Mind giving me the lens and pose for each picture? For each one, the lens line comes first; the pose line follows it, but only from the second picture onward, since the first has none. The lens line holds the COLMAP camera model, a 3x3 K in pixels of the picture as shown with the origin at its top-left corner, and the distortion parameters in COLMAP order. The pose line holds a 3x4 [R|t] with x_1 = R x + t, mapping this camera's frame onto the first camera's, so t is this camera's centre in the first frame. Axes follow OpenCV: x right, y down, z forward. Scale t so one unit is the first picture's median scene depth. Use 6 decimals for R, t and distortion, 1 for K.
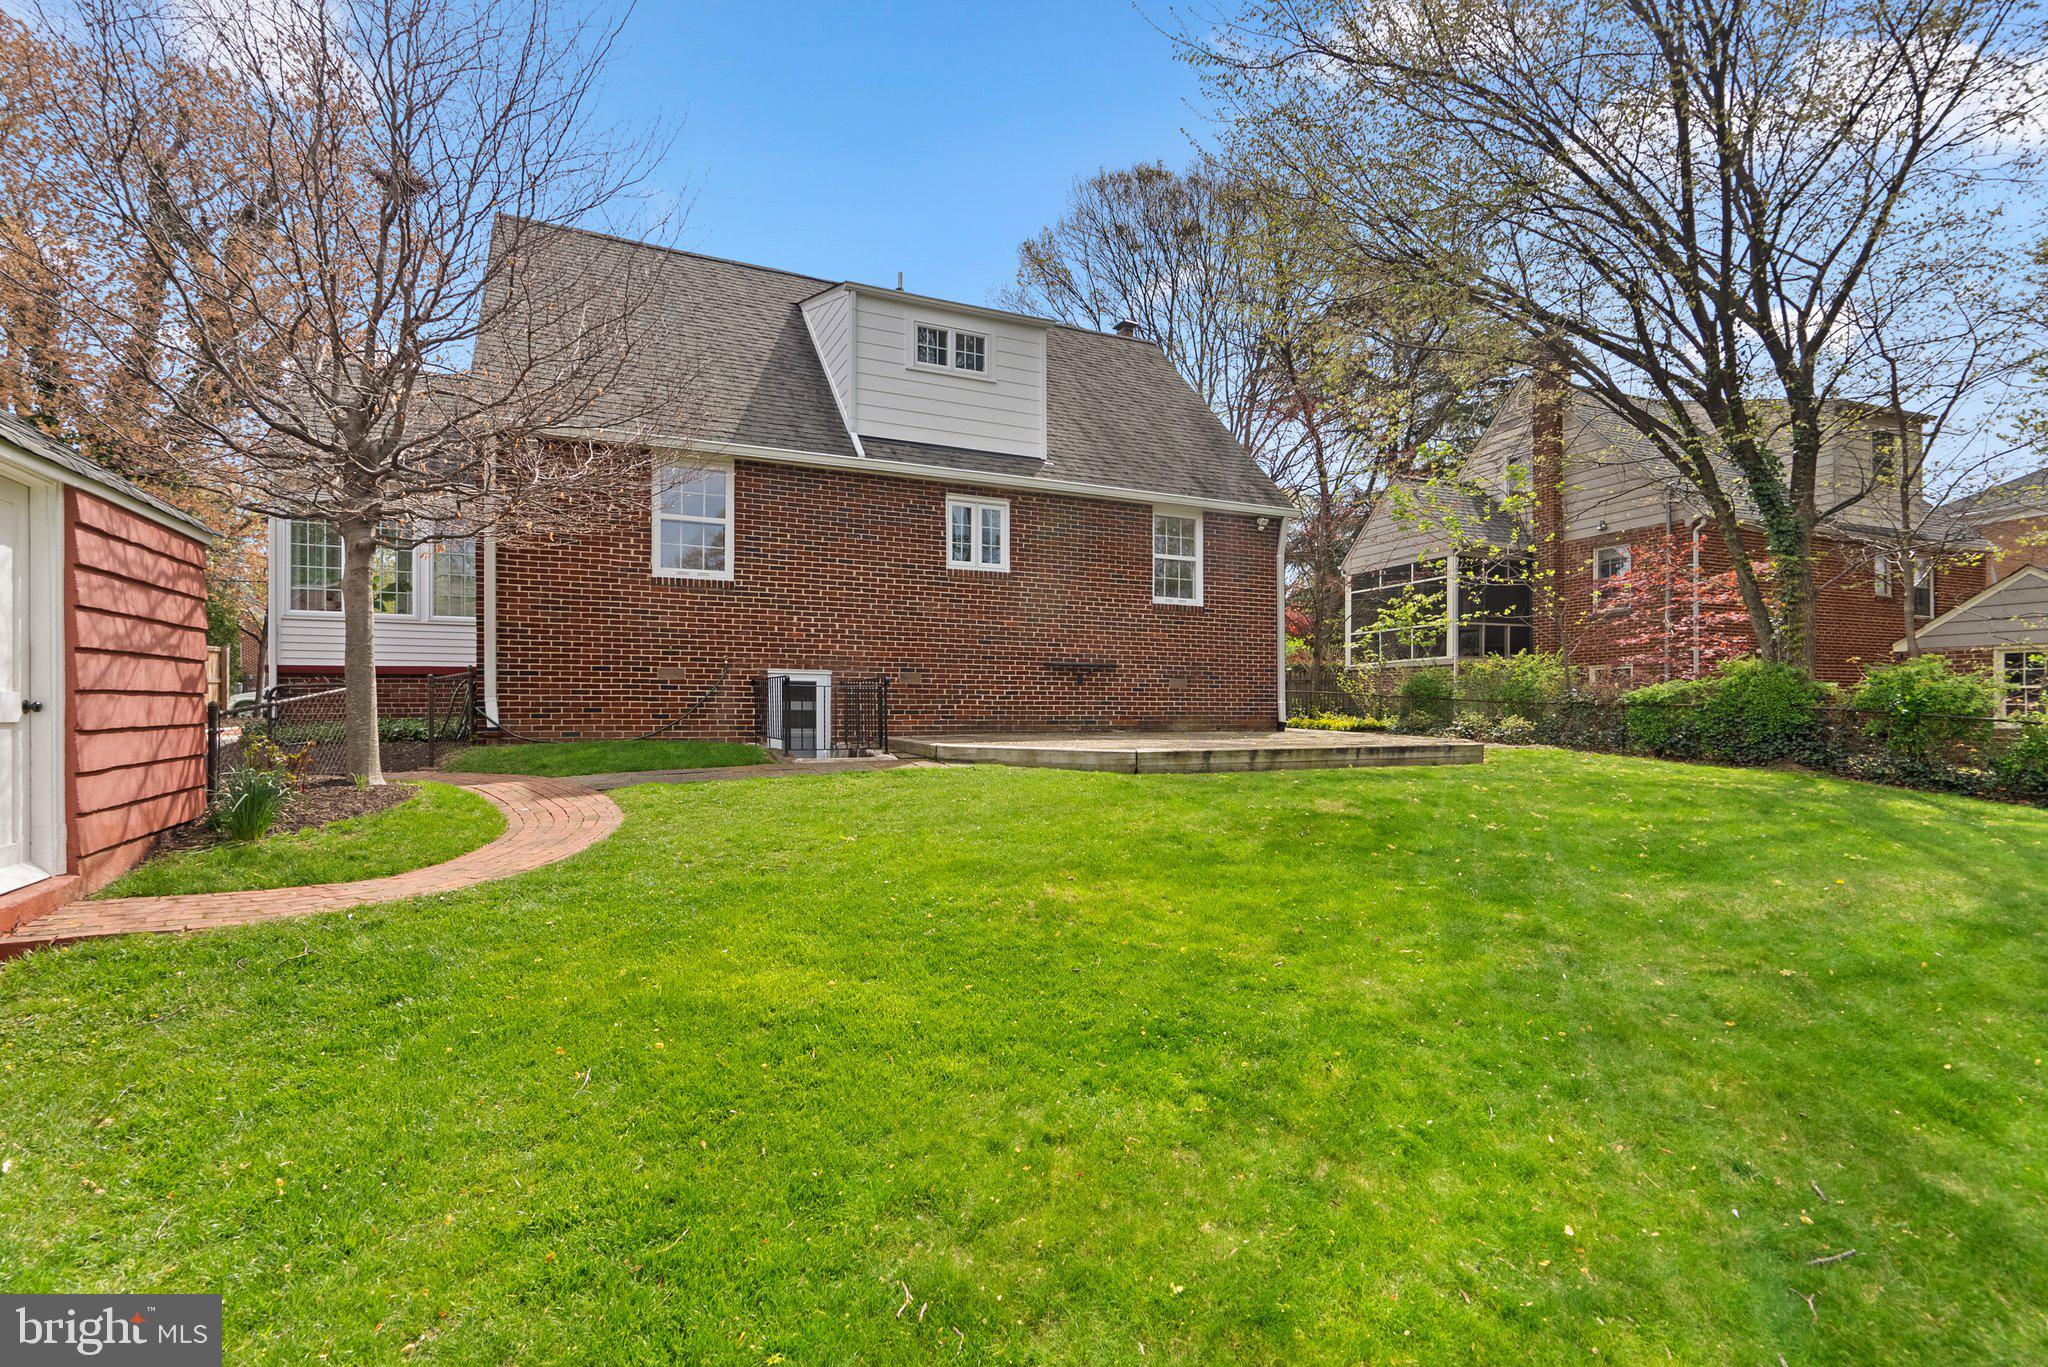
lens RADIAL K [[983.3, 0, 1030.5], [0, 983.3, 701.9], [0, 0, 1]] dist [0.002996, 0.000671]
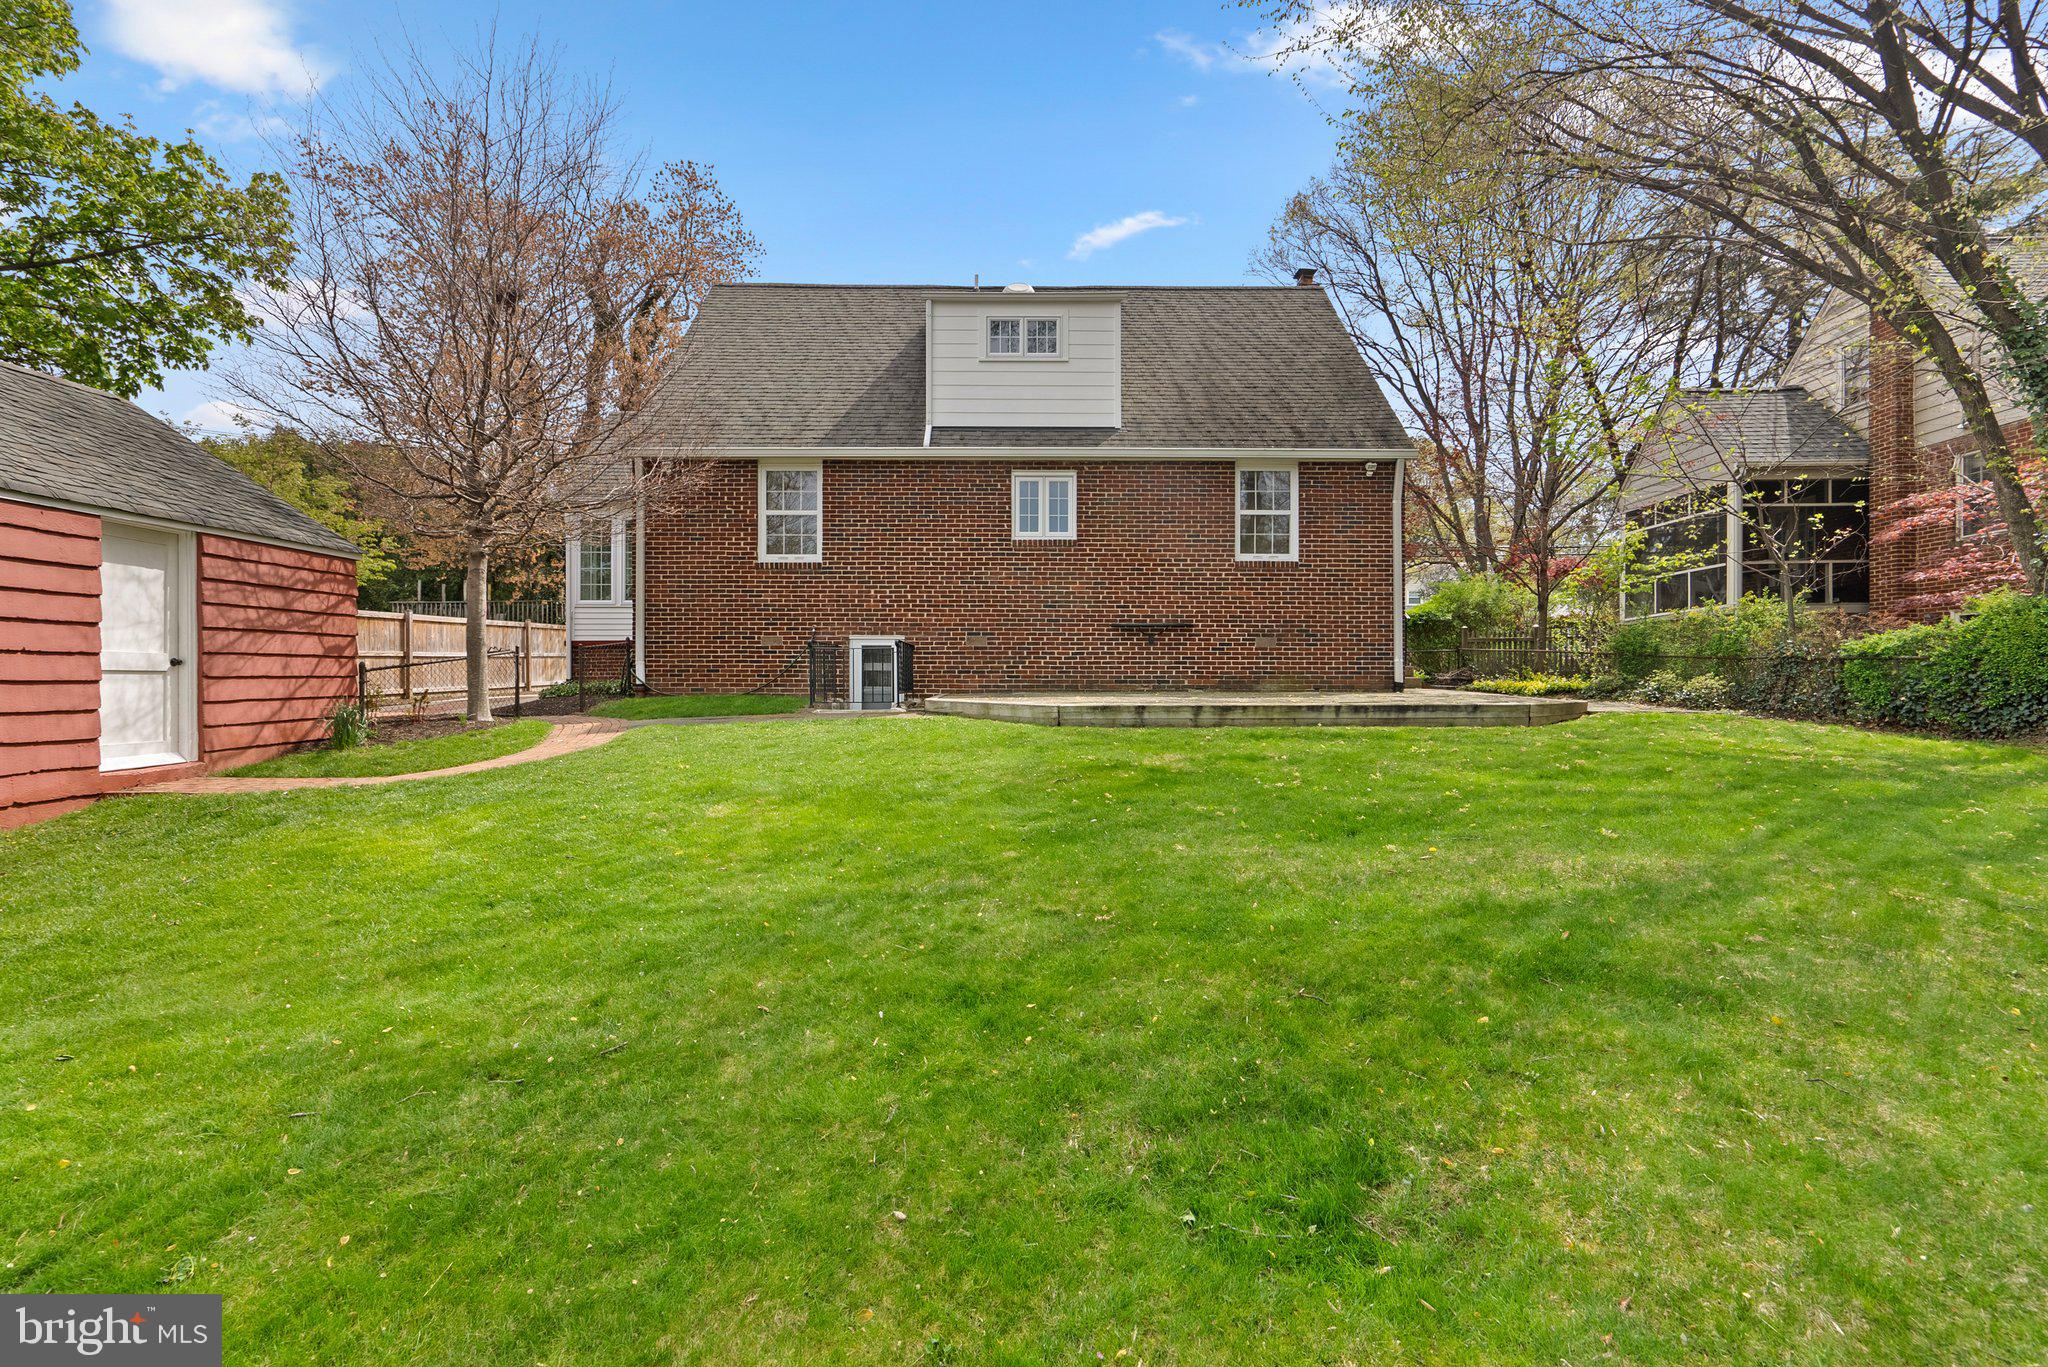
lens RADIAL K [[983.3, 0, 1037.6], [0, 983.3, 670.6], [0, 0, 1]] dist [0.002996, 0.000671]
pose [[0.906122, -0.006906, -0.422960, 0.395868], [0.005862, 0.999976, -0.003768, 0.012850], [0.422976, 0.000935, 0.906141, 0.028929]]
